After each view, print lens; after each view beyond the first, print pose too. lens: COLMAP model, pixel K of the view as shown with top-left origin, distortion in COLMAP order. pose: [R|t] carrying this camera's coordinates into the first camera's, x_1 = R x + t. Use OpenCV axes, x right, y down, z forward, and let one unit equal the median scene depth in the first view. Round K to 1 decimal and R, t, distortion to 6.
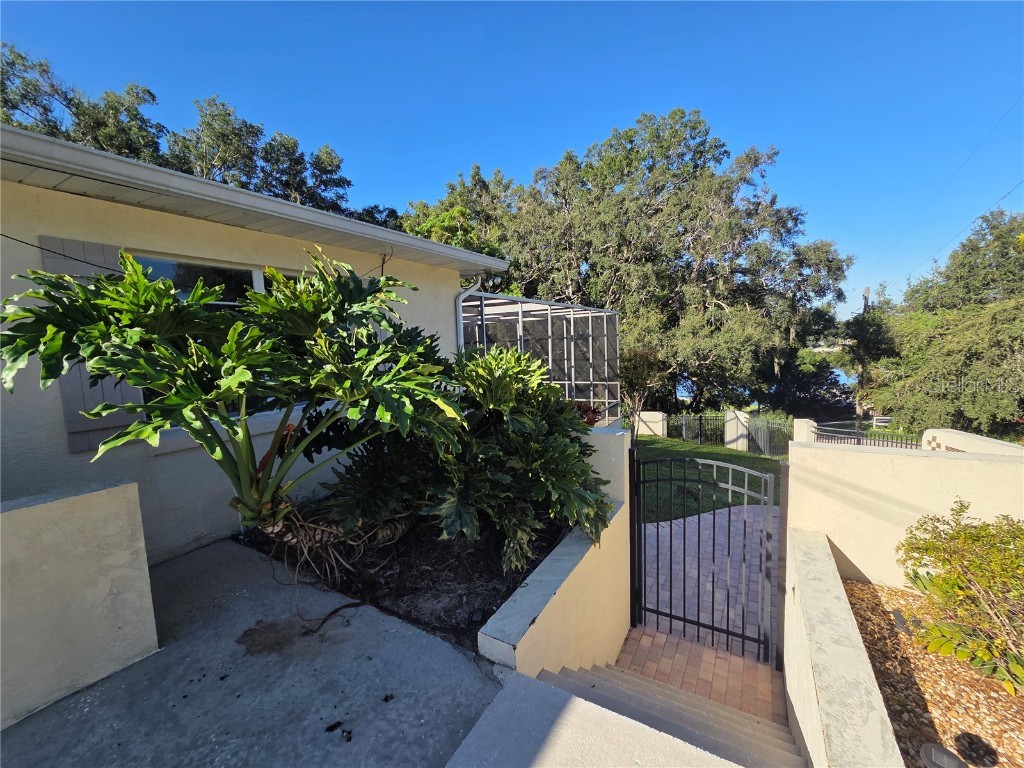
lens RADIAL K [[428.4, 0, 506.4], [0, 428.4, 389.0], [0, 0, 1]] dist [0.003446, -0.000256]
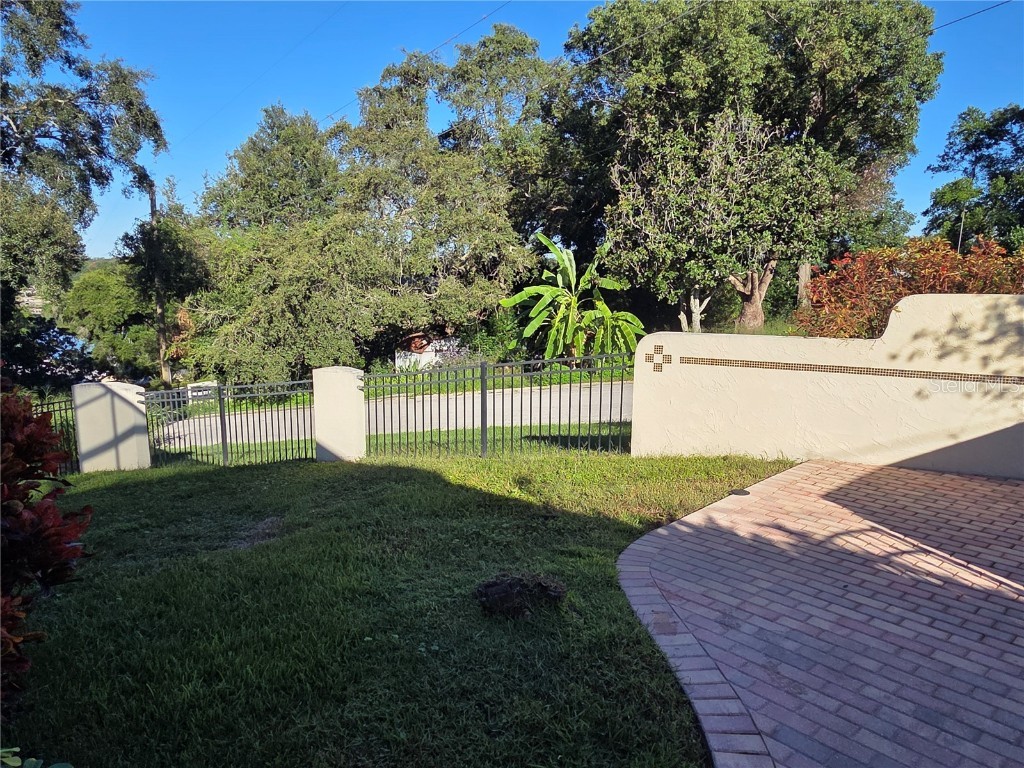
lens RADIAL K [[691.3, 0, 509.1], [0, 691.3, 392.1], [0, 0, 1]] dist [0.004569, 0.004560]
pose [[0.287891, -0.118631, 0.950287, -0.010376], [0.084781, 0.991559, 0.098099, 0.017981], [-0.953903, 0.052324, 0.295518, 0.276734]]
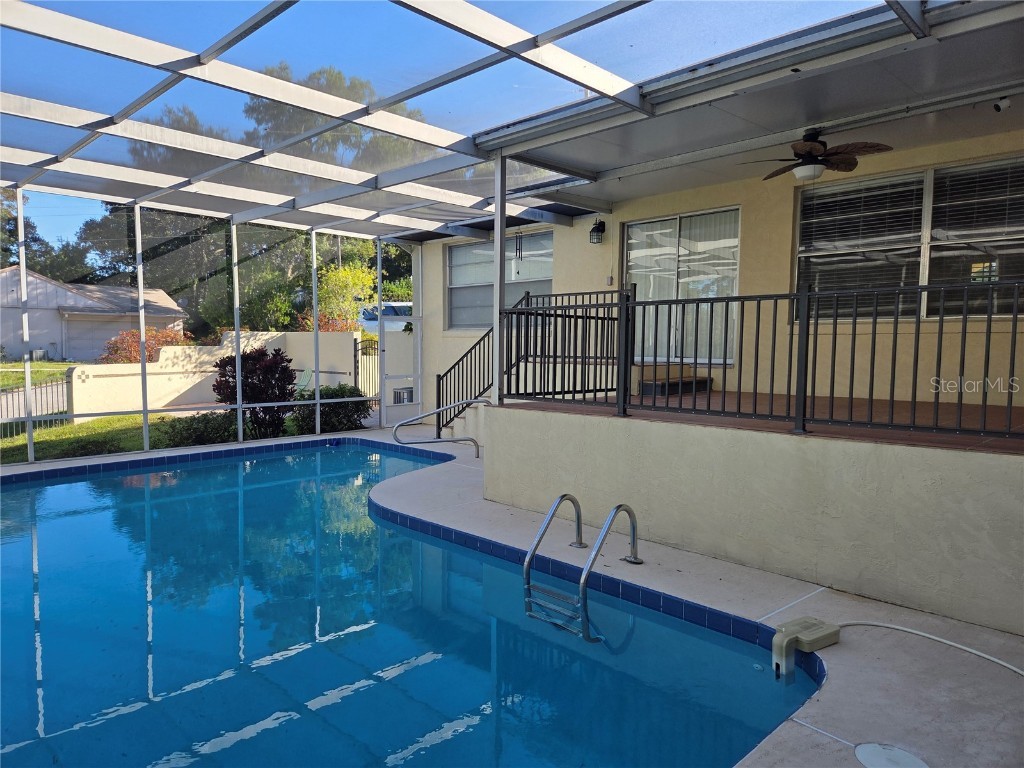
lens RADIAL K [[685.6, 0, 511.9], [0, 685.6, 385.4], [0, 0, 1]] dist [0.043658, -0.014017]
pose [[-0.971511, 0.014490, 0.236549, -0.249401], [0.054881, 0.984753, 0.165074, -0.039728], [-0.230551, 0.173354, -0.957494, 0.843123]]
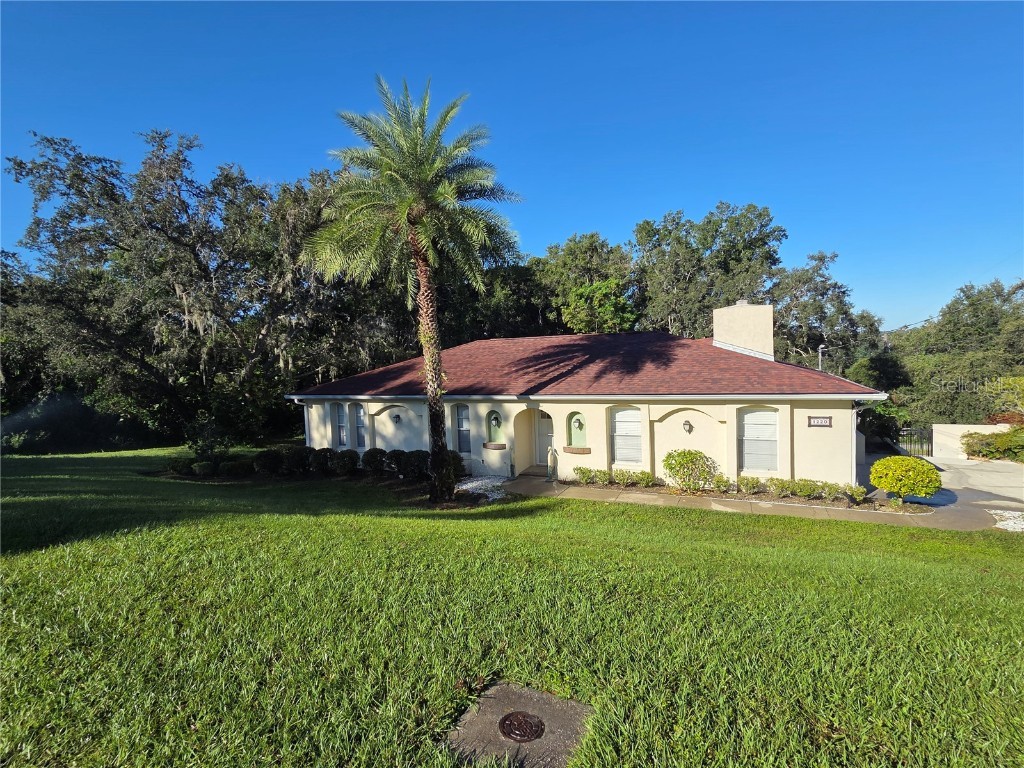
lens RADIAL K [[484.2, 0, 506.6], [0, 484.2, 385.8], [0, 0, 1]] dist [-0.000835, 0.000177]
pose [[0.996883, -0.004944, 0.078738, -0.617539], [0.008553, 0.998925, -0.045565, -0.014300], [-0.078428, 0.046096, 0.995853, -0.550257]]
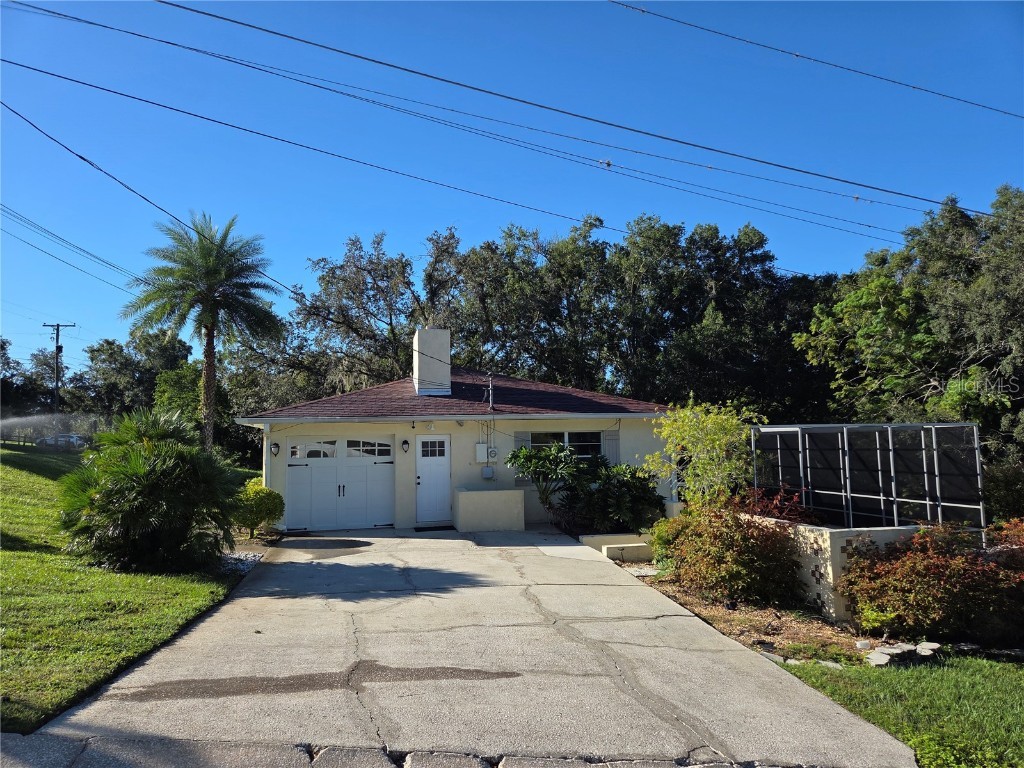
lens RADIAL K [[685.6, 0, 503.9], [0, 685.6, 383.2], [0, 0, 1]] dist [0.043658, -0.014017]
pose [[0.667276, -0.038806, -0.743799, 0.406455], [-0.090440, 0.987031, -0.132632, 0.007250], [0.739299, 0.155771, 0.655112, -0.374358]]
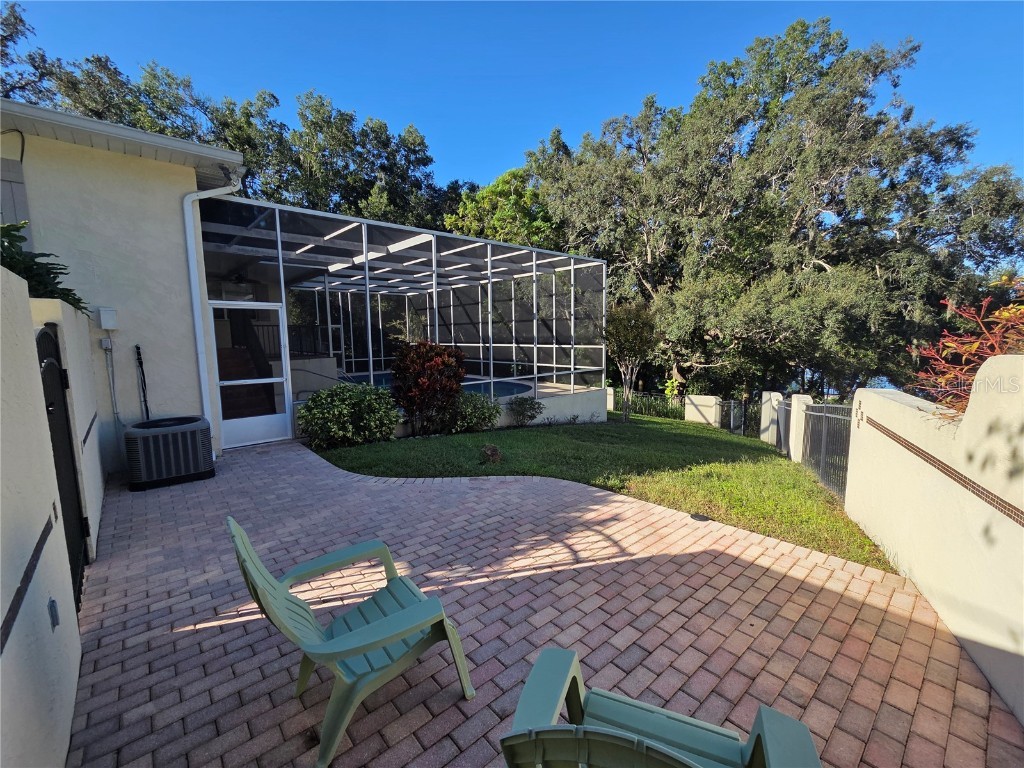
lens RADIAL K [[428.4, 0, 506.3], [0, 428.4, 385.0], [0, 0, 1]] dist [0.003446, -0.000256]
pose [[0.950015, 0.063890, -0.305596, 0.210618], [-0.058279, 0.997923, 0.027460, 0.029867], [0.306716, -0.008277, 0.951765, 0.089931]]
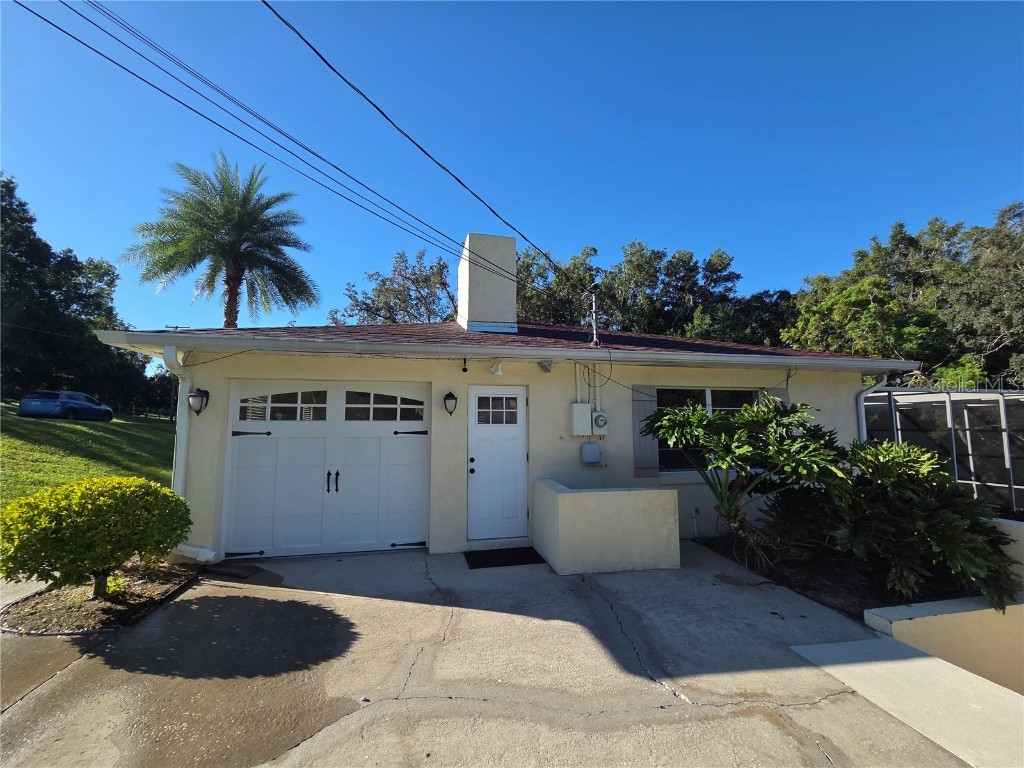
lens RADIAL K [[428.4, 0, 505.7], [0, 428.4, 382.9], [0, 0, 1]] dist [0.003446, -0.000256]
pose [[0.678899, -0.036083, -0.733344, 0.023720], [-0.107393, 0.983170, -0.147794, 0.007854], [0.726335, 0.179094, 0.663598, -0.125082]]
